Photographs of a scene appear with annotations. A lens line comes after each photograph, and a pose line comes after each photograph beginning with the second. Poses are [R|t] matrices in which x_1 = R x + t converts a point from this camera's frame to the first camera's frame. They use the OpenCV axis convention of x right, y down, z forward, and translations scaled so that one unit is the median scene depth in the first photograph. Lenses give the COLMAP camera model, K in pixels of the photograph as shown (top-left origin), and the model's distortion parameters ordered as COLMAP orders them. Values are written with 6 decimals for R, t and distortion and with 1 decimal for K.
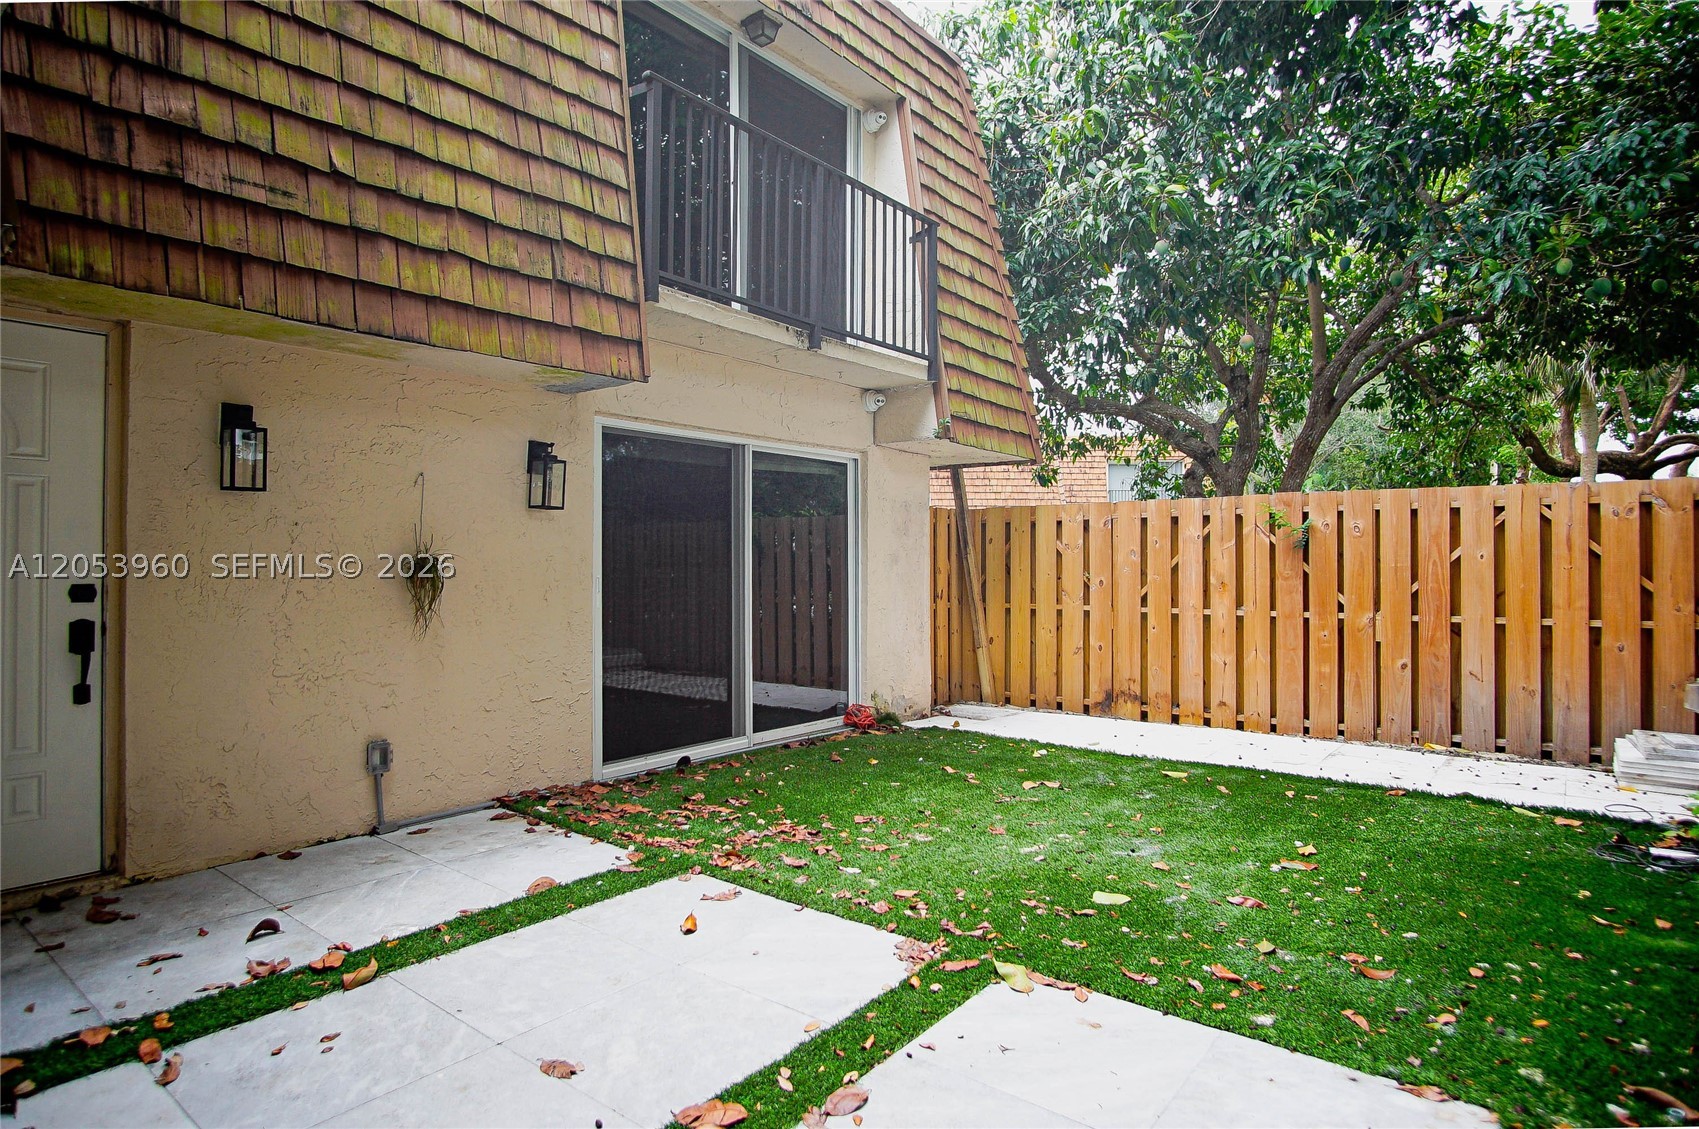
lens RADIAL K [[947.7, 0, 849.5], [0, 947.7, 564.5], [0, 0, 1]] dist [-0.011927, -0.000116]
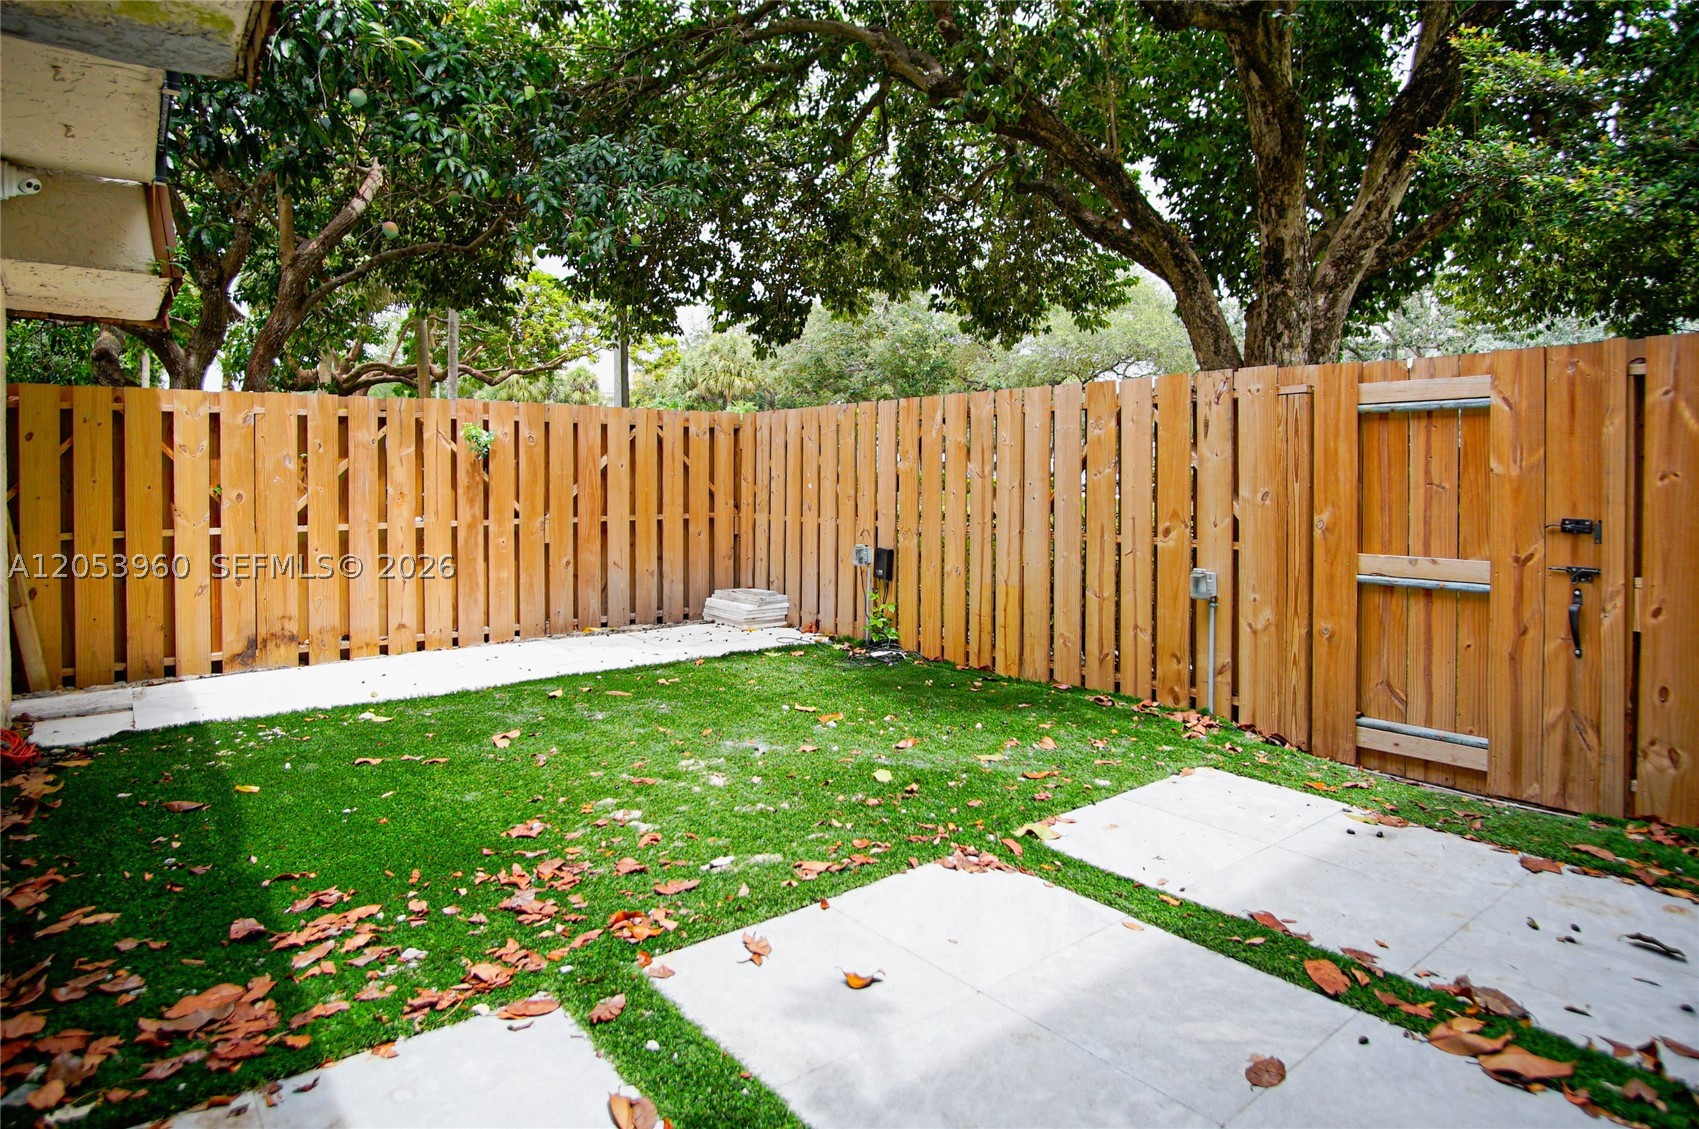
lens RADIAL K [[949.5, 0, 844.3], [0, 949.5, 493.5], [0, 0, 1]] dist [-0.003495, -0.000649]
pose [[0.214989, -0.019784, 0.976416, -0.441527], [-0.002904, 0.999777, 0.020897, 0.000151], [-0.976612, -0.007328, 0.214883, 0.435767]]
